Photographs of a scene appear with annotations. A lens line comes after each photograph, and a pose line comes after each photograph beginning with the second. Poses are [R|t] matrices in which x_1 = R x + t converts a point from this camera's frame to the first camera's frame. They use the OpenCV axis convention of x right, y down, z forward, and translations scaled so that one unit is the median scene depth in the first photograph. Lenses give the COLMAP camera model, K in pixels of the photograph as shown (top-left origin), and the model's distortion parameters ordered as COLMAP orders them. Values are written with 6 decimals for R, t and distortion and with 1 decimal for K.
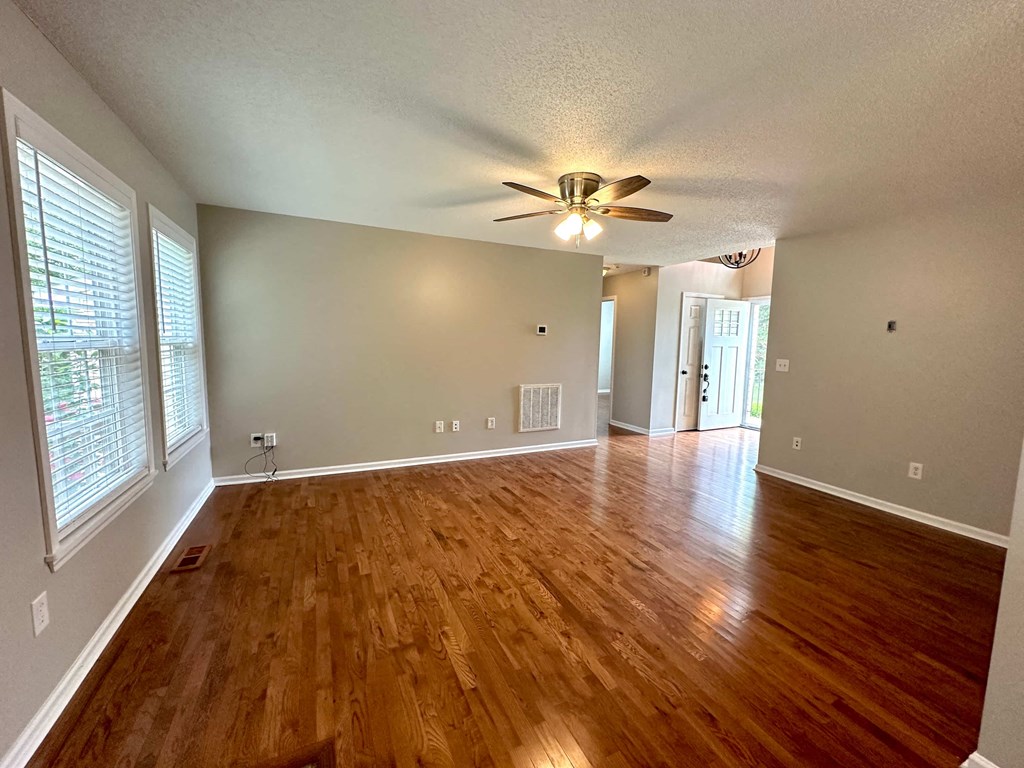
lens RADIAL K [[408.2, 0, 511.2], [0, 408.2, 384.0], [0, 0, 1]] dist [-0.000764, 0.000543]
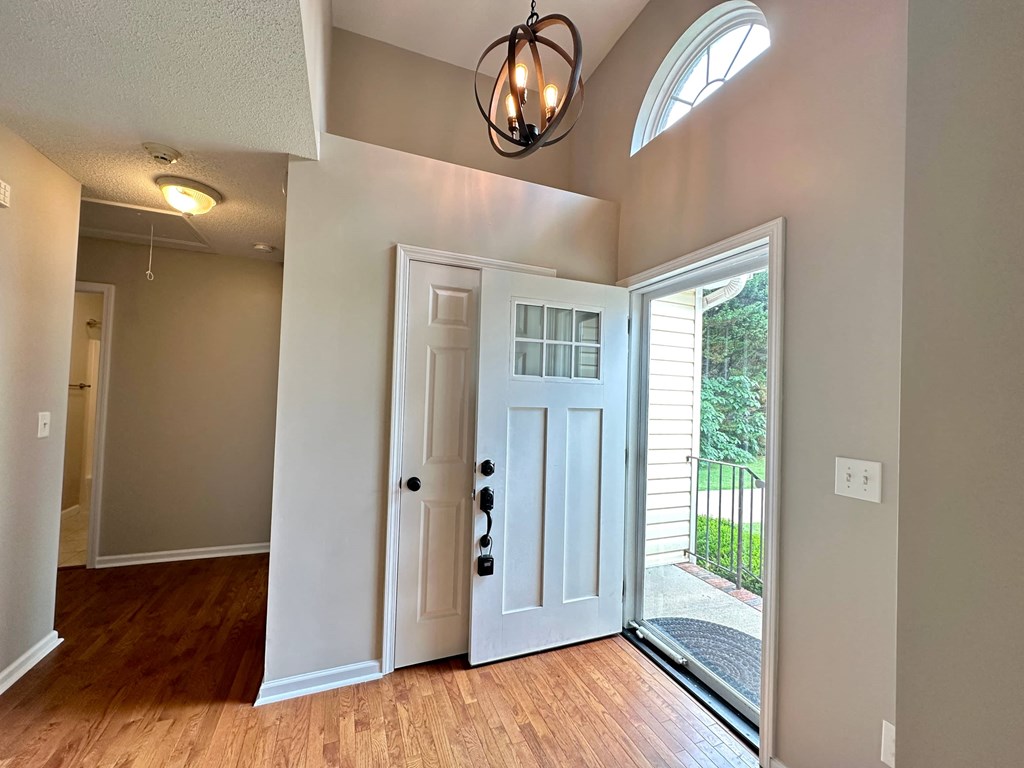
lens RADIAL K [[408.2, 0, 511.2], [0, 408.2, 384.0], [0, 0, 1]] dist [-0.000764, 0.000543]
pose [[0.997654, 0.014184, -0.066971, 0.517934], [-0.022478, 0.991931, -0.124771, -0.068816], [0.064660, 0.125984, 0.989923, 0.660656]]
